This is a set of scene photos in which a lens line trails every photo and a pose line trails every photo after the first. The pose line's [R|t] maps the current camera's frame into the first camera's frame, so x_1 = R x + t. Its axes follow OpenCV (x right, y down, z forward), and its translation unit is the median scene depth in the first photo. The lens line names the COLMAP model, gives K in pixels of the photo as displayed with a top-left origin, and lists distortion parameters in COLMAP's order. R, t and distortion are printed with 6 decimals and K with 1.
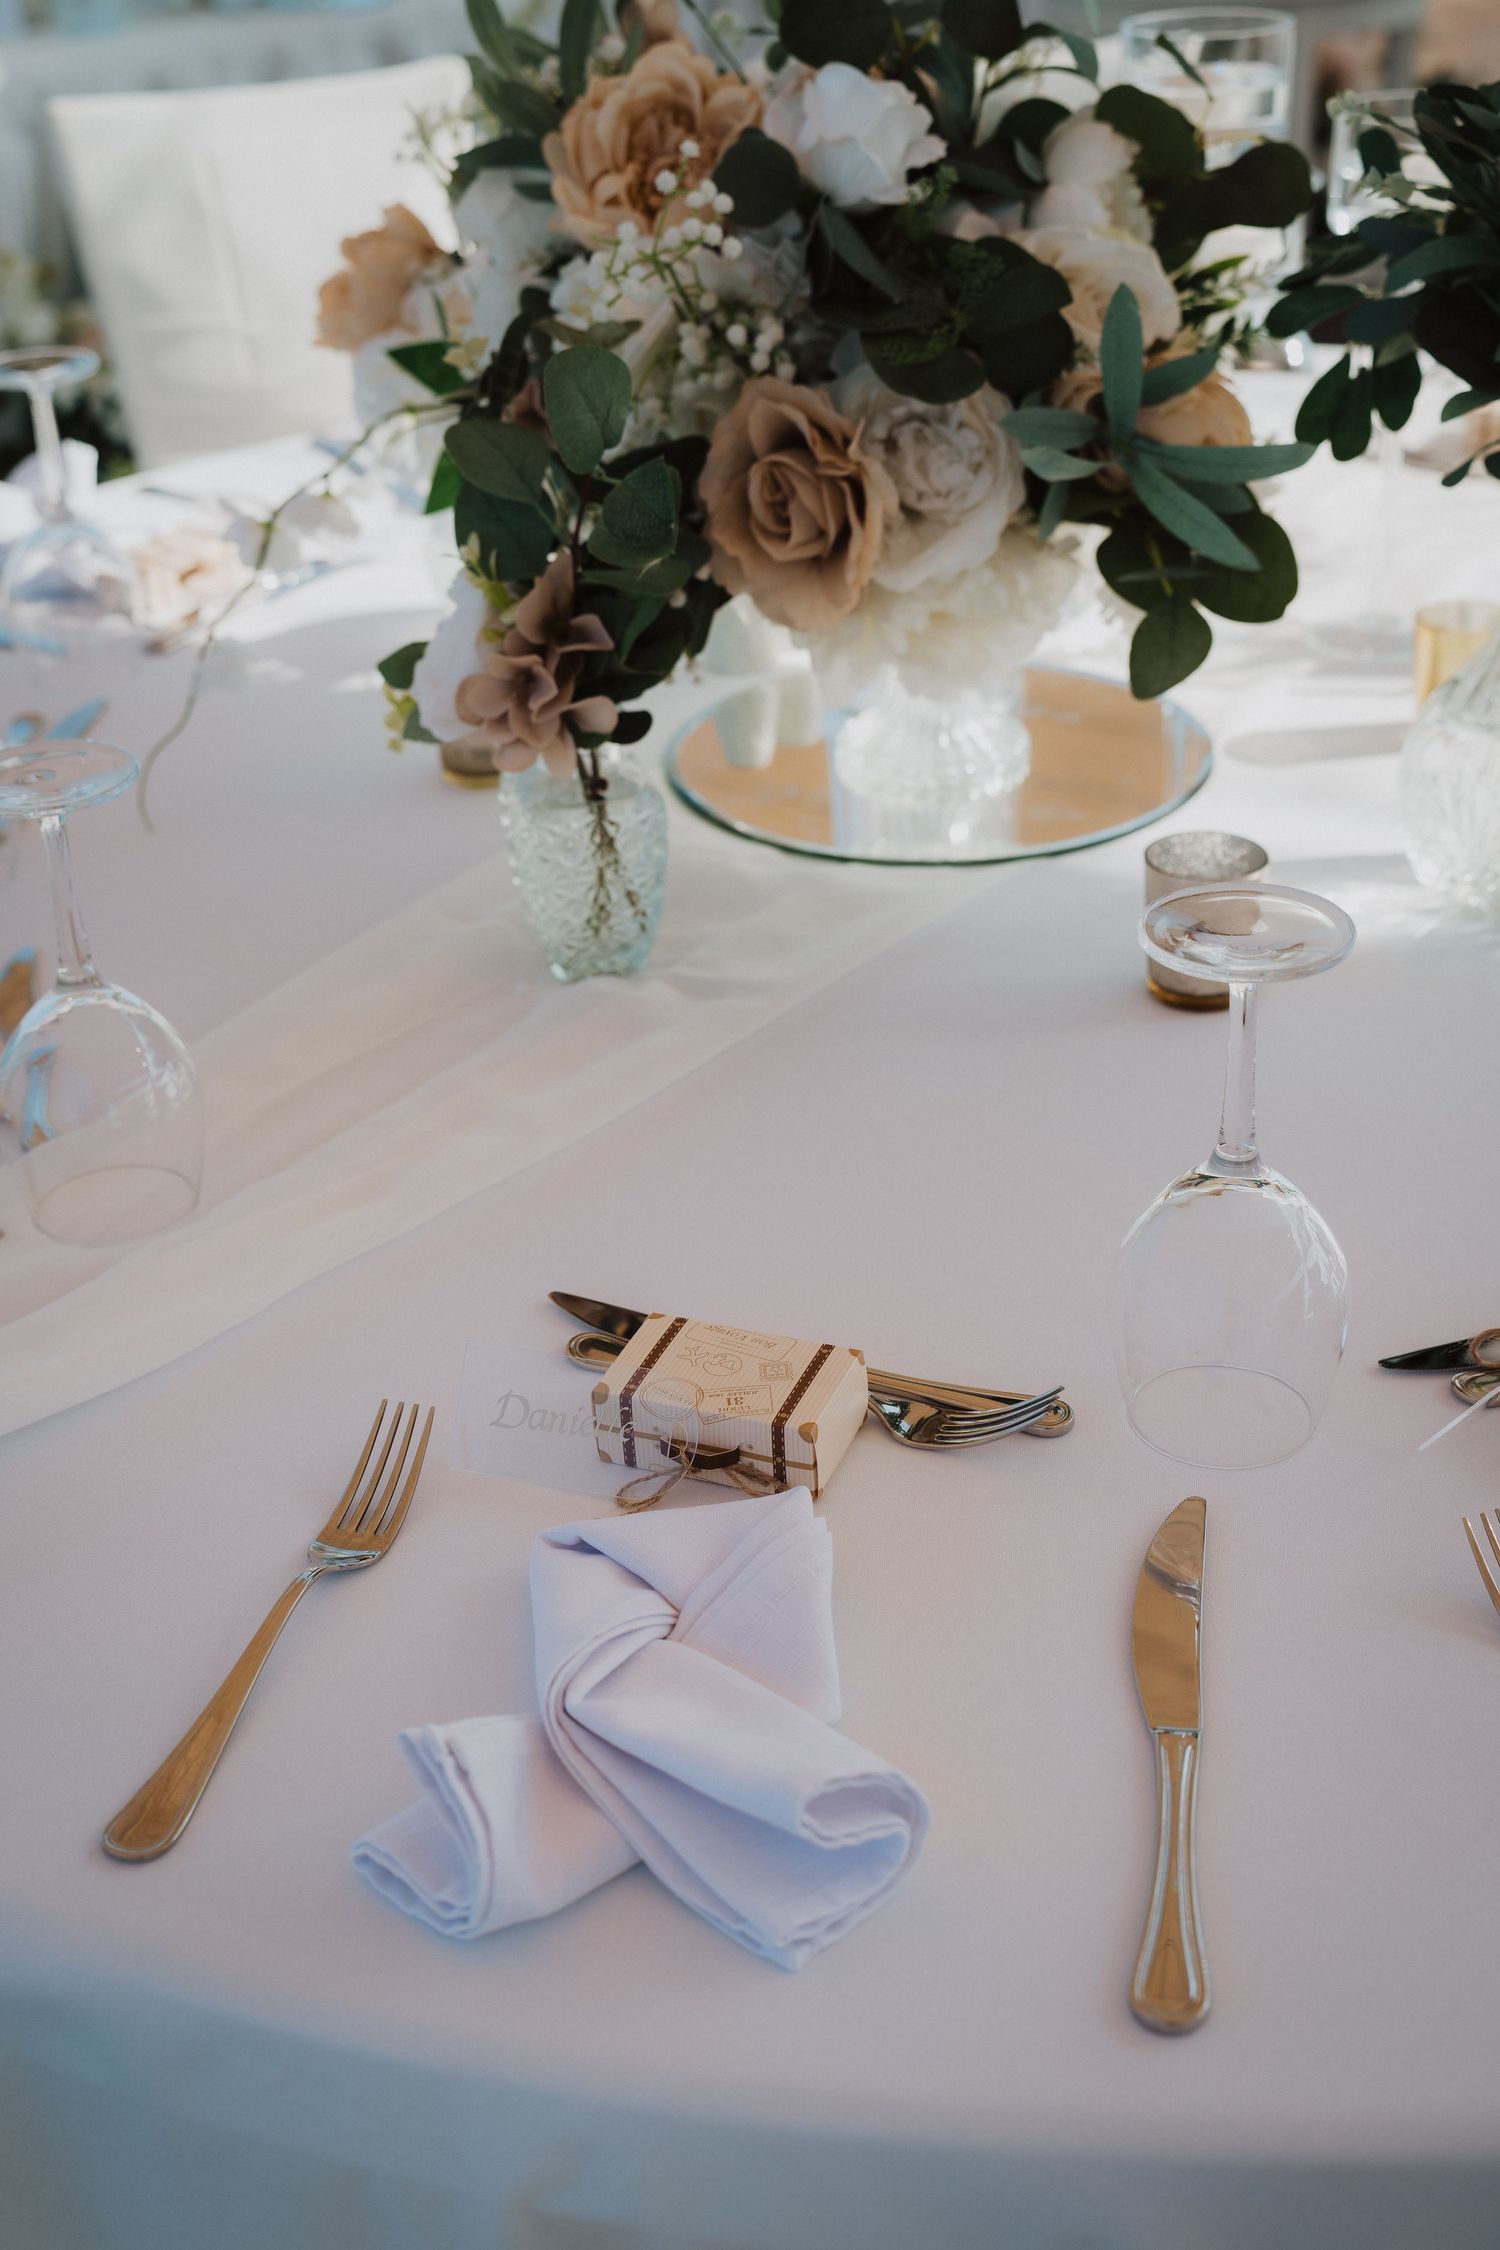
lens RADIAL K [[2778.2, 0, 749.9], [0, 2778.2, 1125.1], [0, 0, 1]] dist [-0.023472, 0.000000]
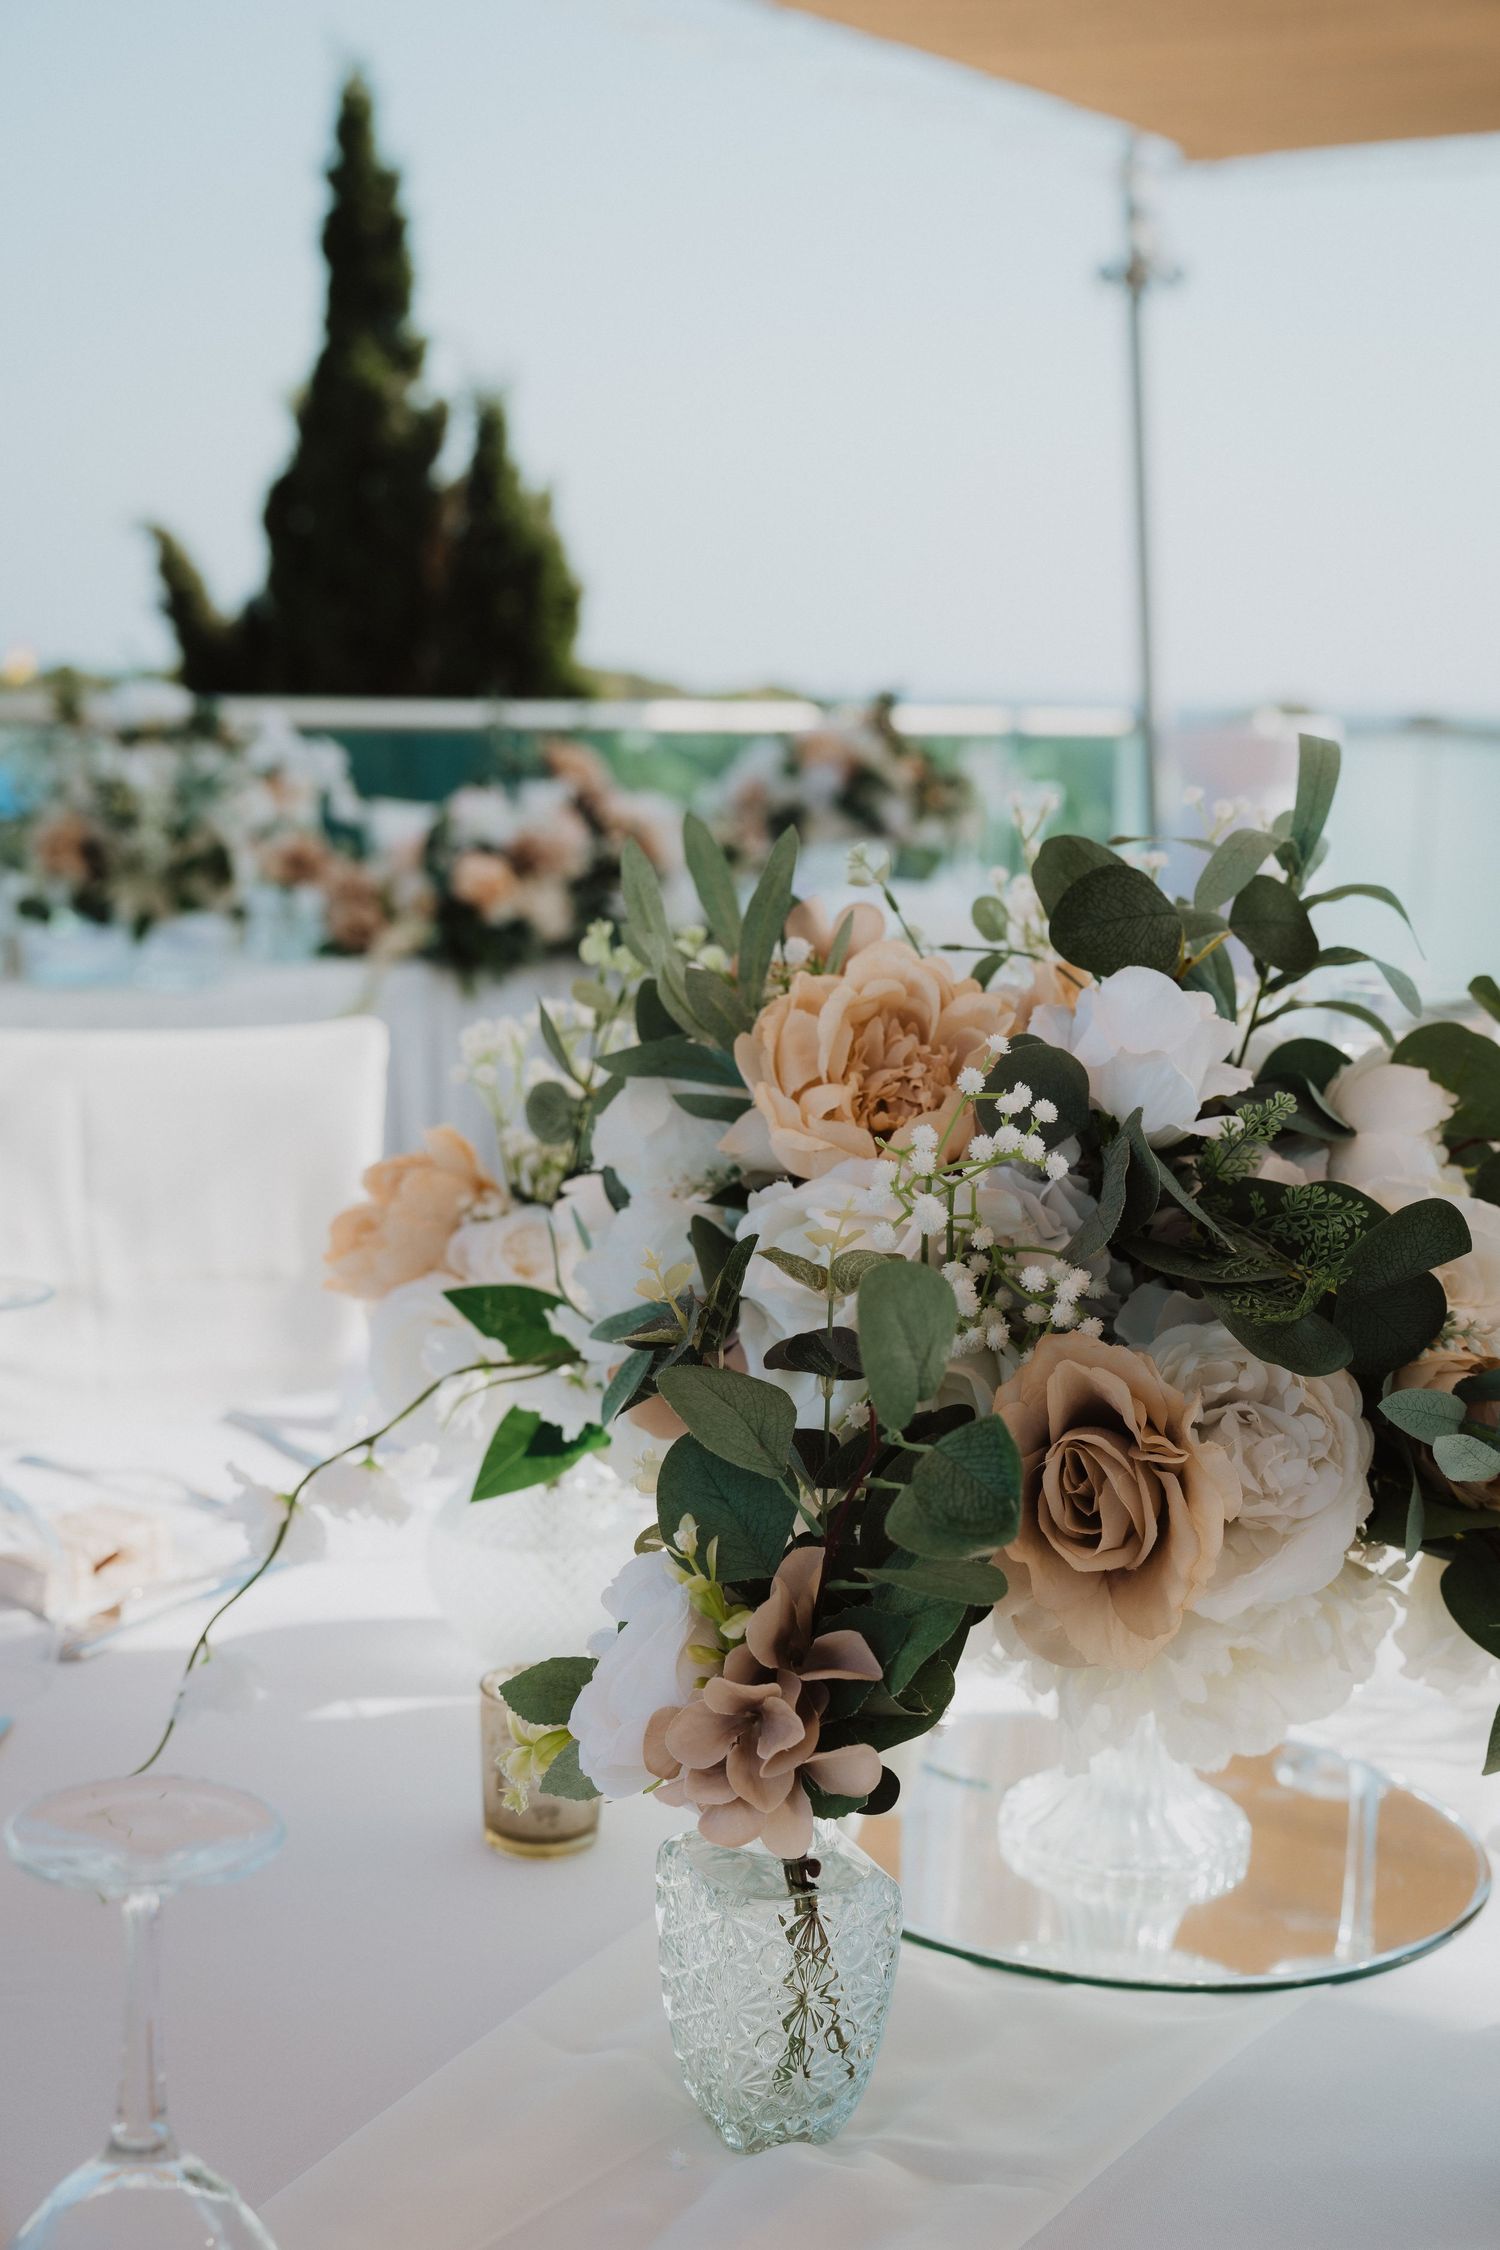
lens RADIAL K [[2948.5, 0, 750.1], [0, 2948.5, 1125.2], [0, 0, 1]] dist [-0.024363, 0.000000]
pose [[0.993429, 0.063239, 0.095395, -0.159000], [-0.025290, 0.934178, -0.355909, -0.030437], [-0.111624, 0.351157, 0.929639, 0.225748]]
